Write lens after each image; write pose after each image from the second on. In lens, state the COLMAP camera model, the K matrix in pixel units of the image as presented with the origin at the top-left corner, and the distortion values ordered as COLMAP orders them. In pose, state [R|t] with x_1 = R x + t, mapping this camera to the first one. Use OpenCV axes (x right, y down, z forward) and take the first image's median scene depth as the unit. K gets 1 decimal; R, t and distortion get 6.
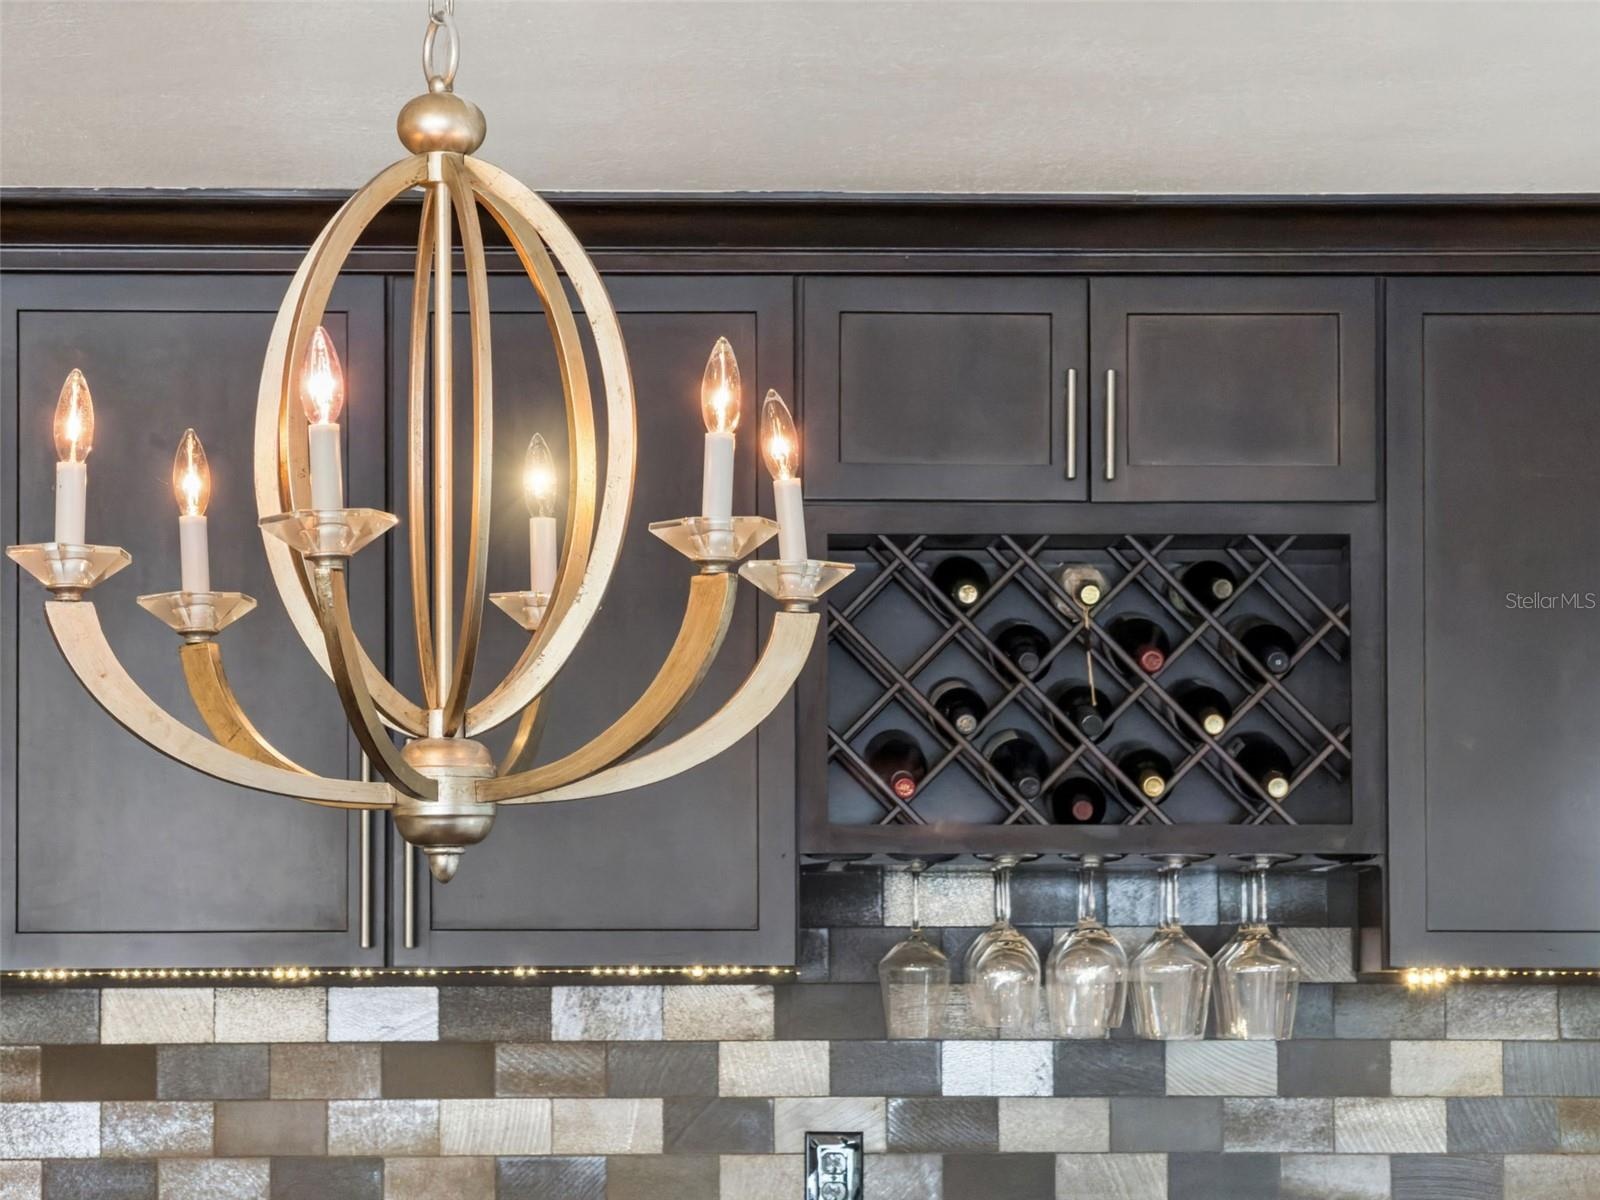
lens RADIAL K [[4679.2, 0, 800.0], [0, 4679.2, 600.0], [0, 0, 1]] dist [0.003676, 0.532574]
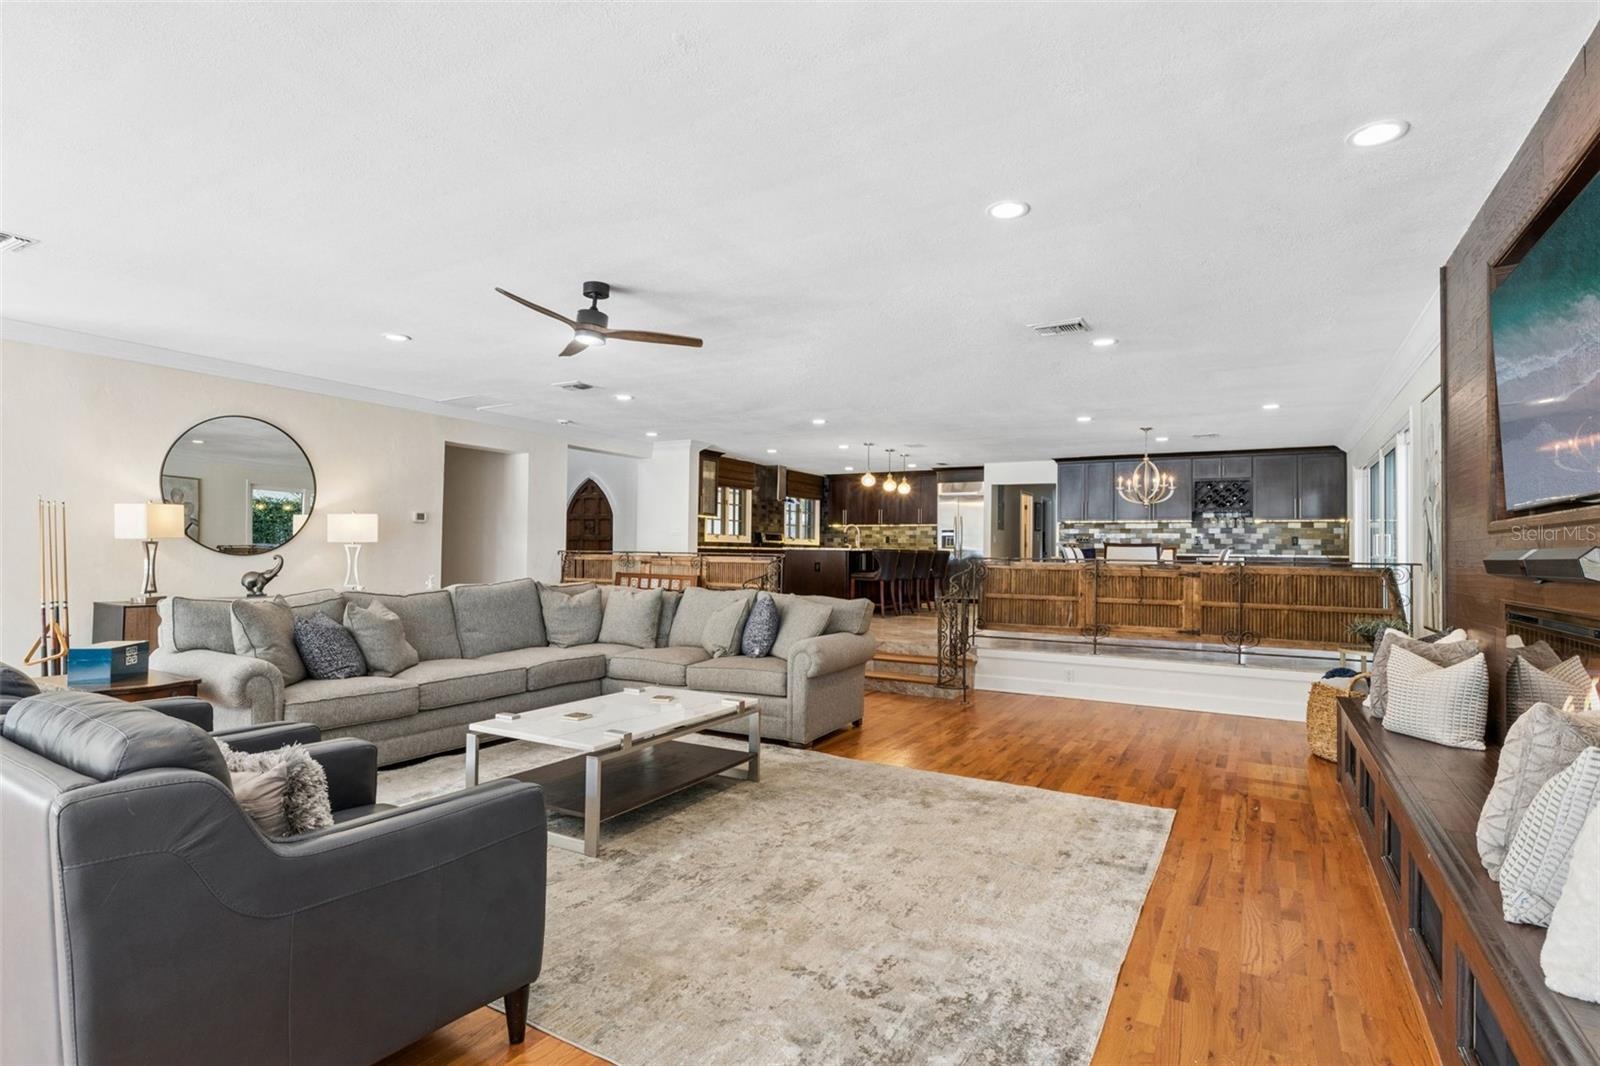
lens RADIAL K [[771.1, 0, 800.0], [0, 771.1, 533.0], [0, 0, 1]] dist [0.001029, 0.000113]
pose [[0.848140, 0.003677, -0.529759, 0.174046], [0.027243, 0.998350, 0.050544, -0.010731], [0.529071, -0.057300, 0.846641, -1.011503]]
